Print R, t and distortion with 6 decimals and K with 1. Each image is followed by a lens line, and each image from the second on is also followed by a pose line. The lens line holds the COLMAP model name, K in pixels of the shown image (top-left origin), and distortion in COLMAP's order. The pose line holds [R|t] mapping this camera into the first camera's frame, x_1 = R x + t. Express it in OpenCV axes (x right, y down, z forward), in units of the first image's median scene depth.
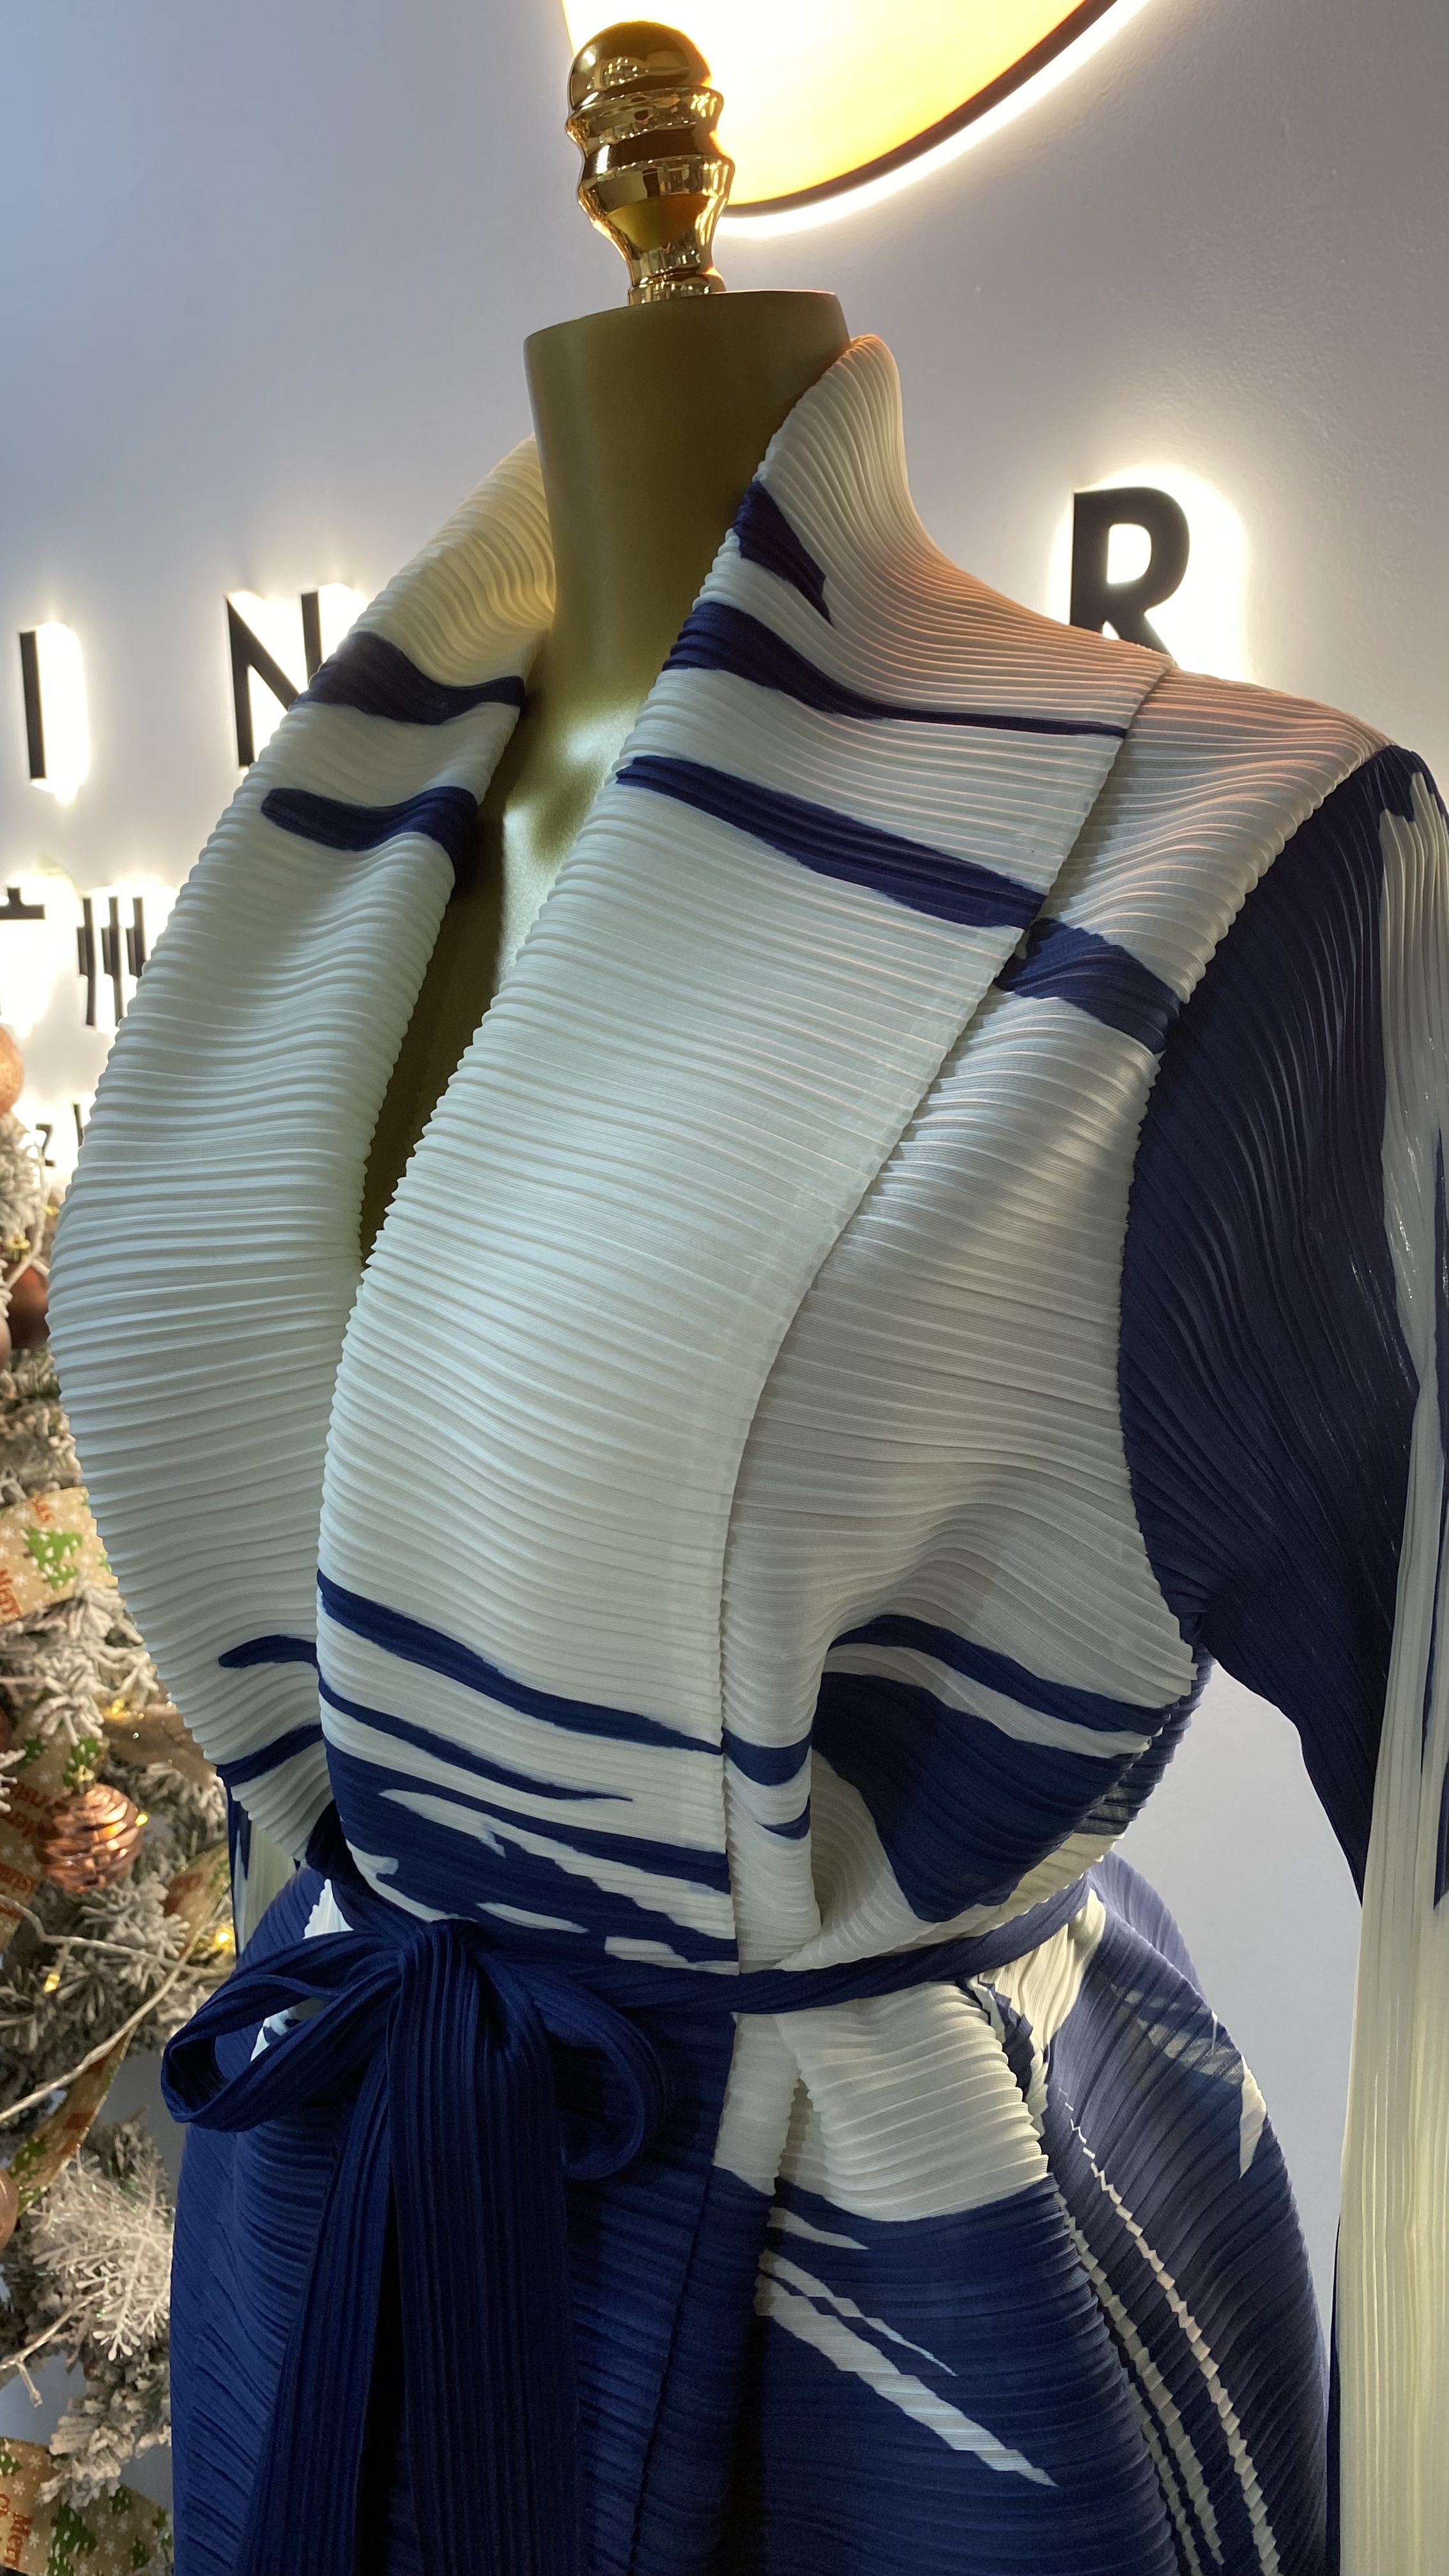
lens RADIAL K [[1959.5, 0, 803.6], [0, 1959.5, 1267.8], [0, 0, 1]] dist [-0.001075, 0.002770]
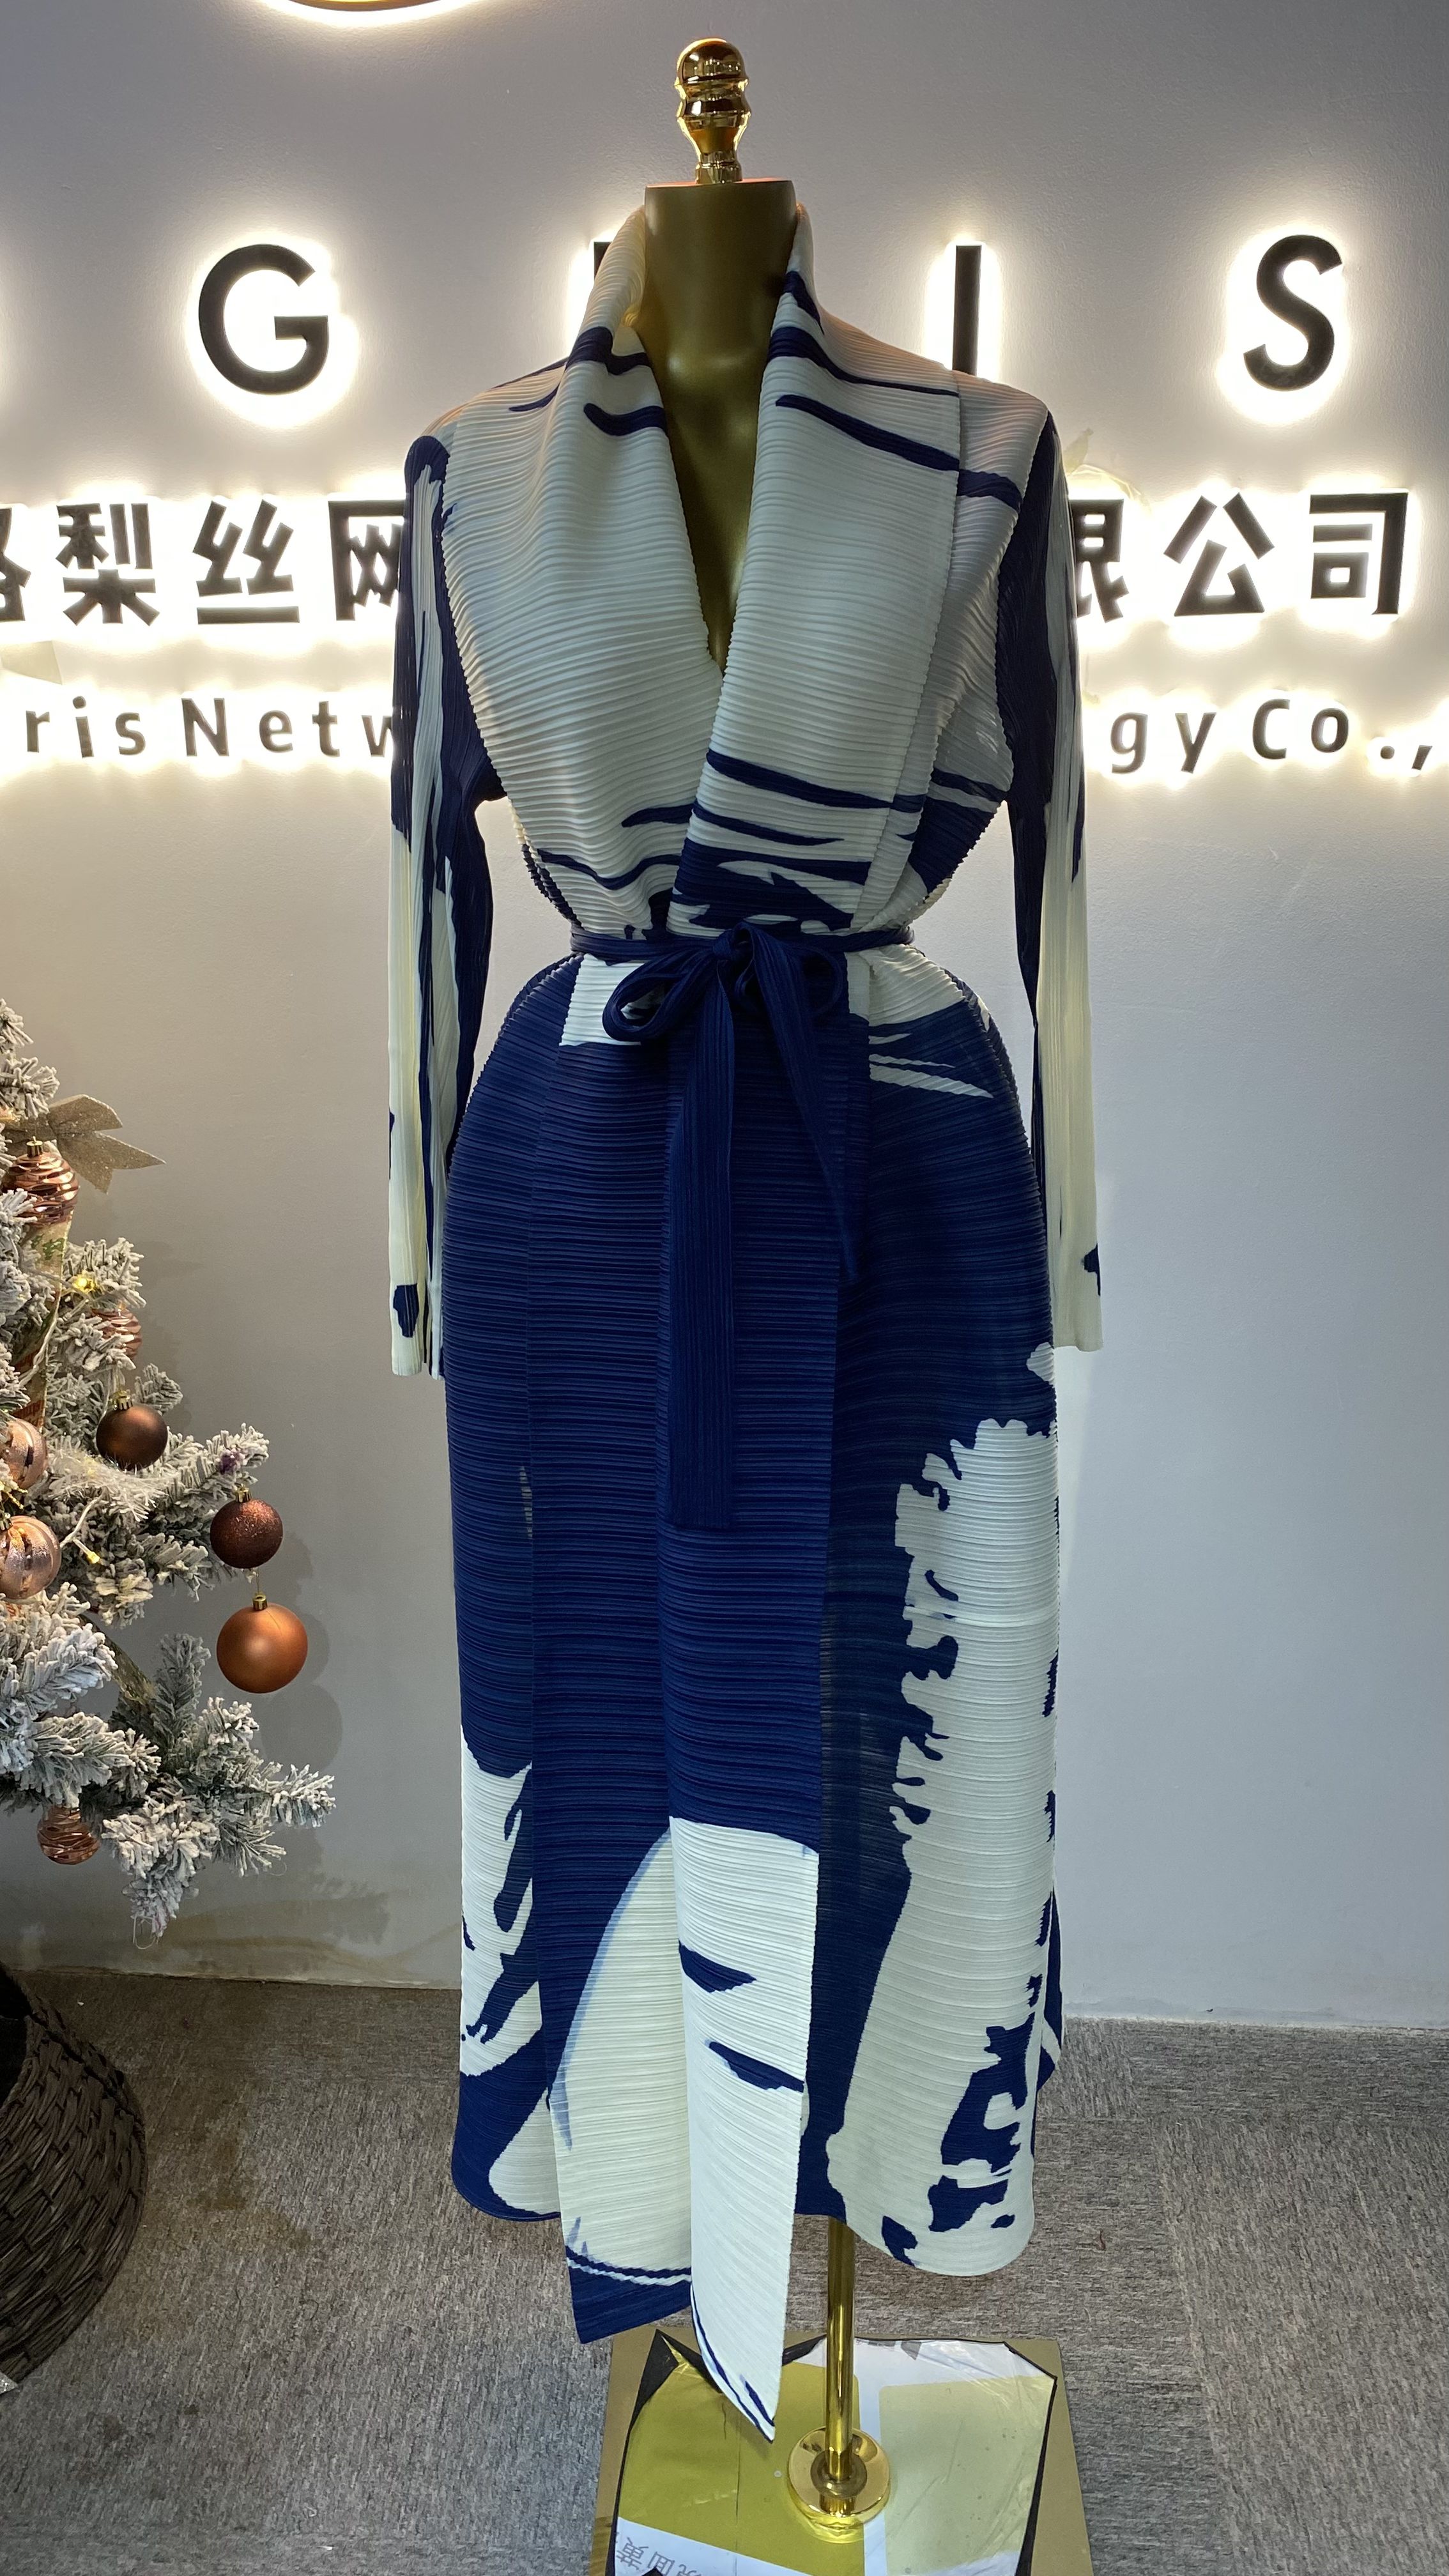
lens RADIAL K [[1938.8, 0, 708.0], [0, 1938.8, 1271.4], [0, 0, 1]] dist [-0.008788, 0.004118]
pose [[0.861956, -0.162471, 0.480245, -1.294744], [0.092315, 0.981722, 0.166434, 0.332510], [-0.498507, -0.099125, 0.861200, -0.927923]]
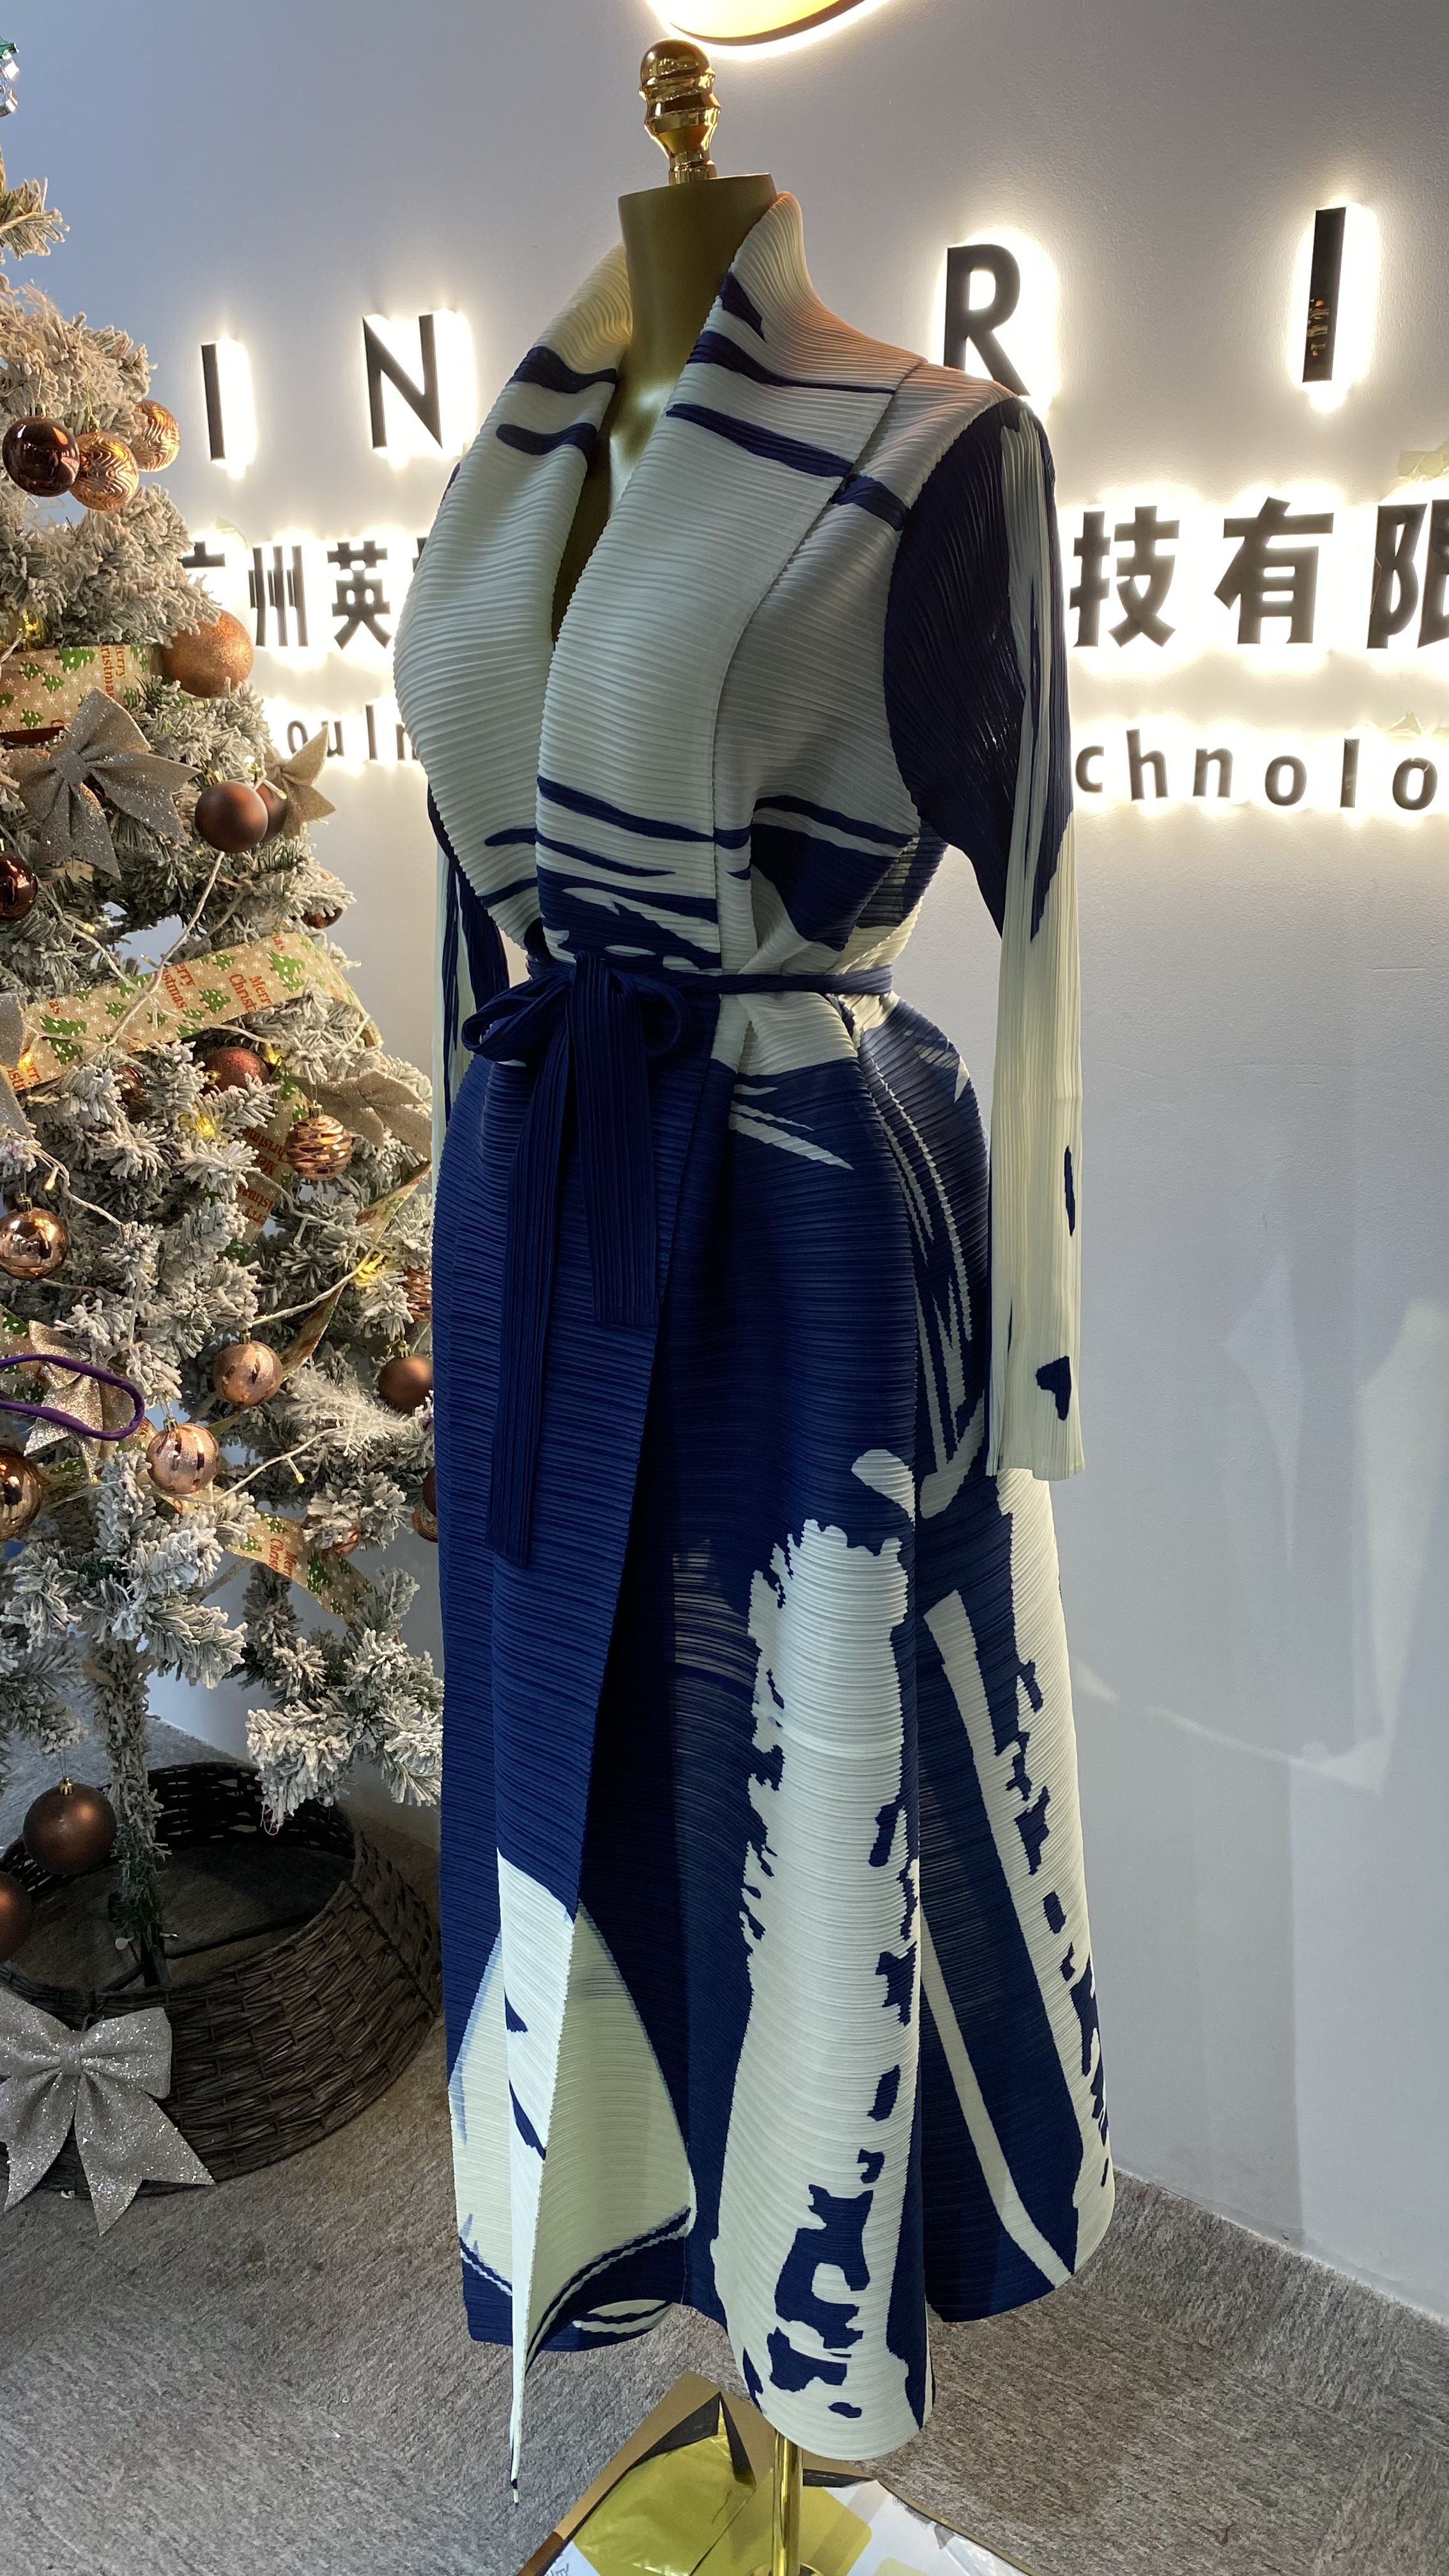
lens RADIAL K [[1947.3, 0, 766.0], [0, 1947.3, 1281.3], [0, 0, 1]] dist [-0.003163, -0.001656]
pose [[0.999799, 0.006887, -0.018851, 0.058478], [-0.004285, 0.990875, 0.134713, 0.381668], [0.019607, -0.134605, 0.990705, -1.175746]]
